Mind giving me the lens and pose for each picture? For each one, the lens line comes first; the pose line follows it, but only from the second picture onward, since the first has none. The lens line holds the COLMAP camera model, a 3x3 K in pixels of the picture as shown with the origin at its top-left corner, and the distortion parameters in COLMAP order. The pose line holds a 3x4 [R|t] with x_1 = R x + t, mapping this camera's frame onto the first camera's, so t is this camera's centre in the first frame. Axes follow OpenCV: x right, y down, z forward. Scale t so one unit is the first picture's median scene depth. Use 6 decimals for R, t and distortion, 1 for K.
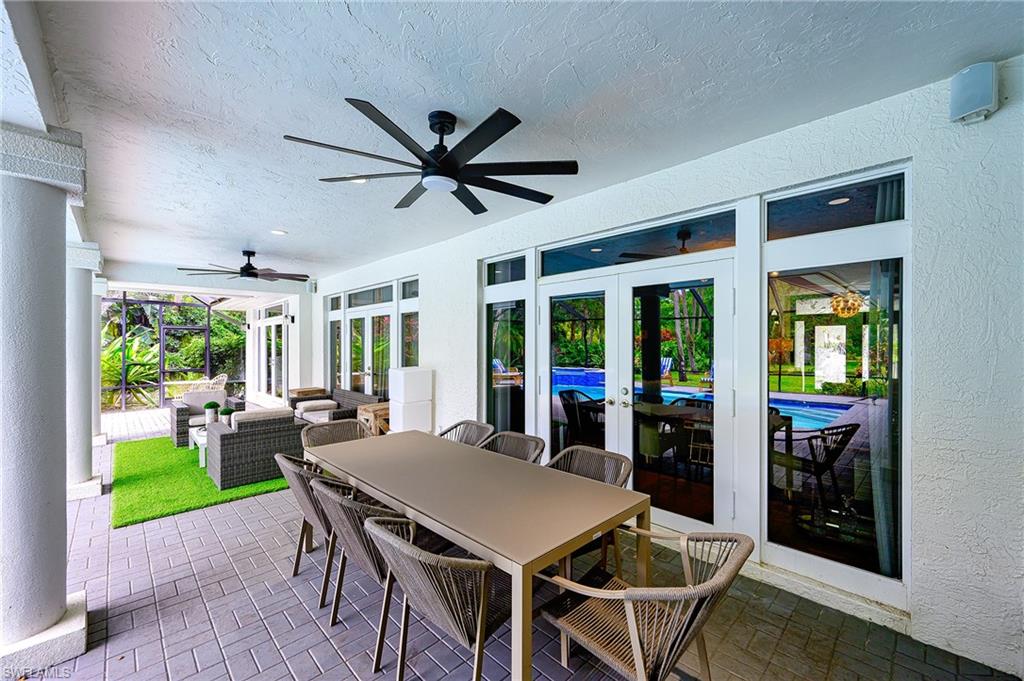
lens RADIAL K [[417.4, 0, 513.1], [0, 417.4, 343.9], [0, 0, 1]] dist [0.002021, -0.000087]
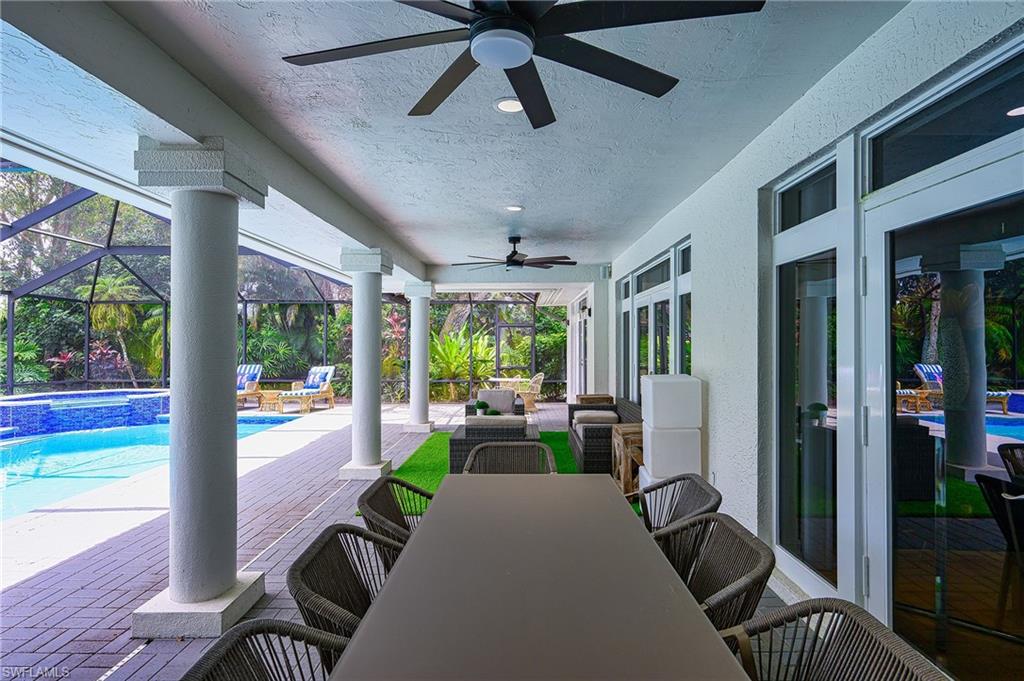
lens RADIAL K [[506.0, 0, 512.2], [0, 506.0, 341.3], [0, 0, 1]] dist [0.002377, 0.000534]
pose [[0.698609, -0.000829, -0.715503, 0.141616], [-0.001138, 0.999997, -0.002270, 0.003933], [0.715502, 0.002401, 0.698606, 0.238387]]
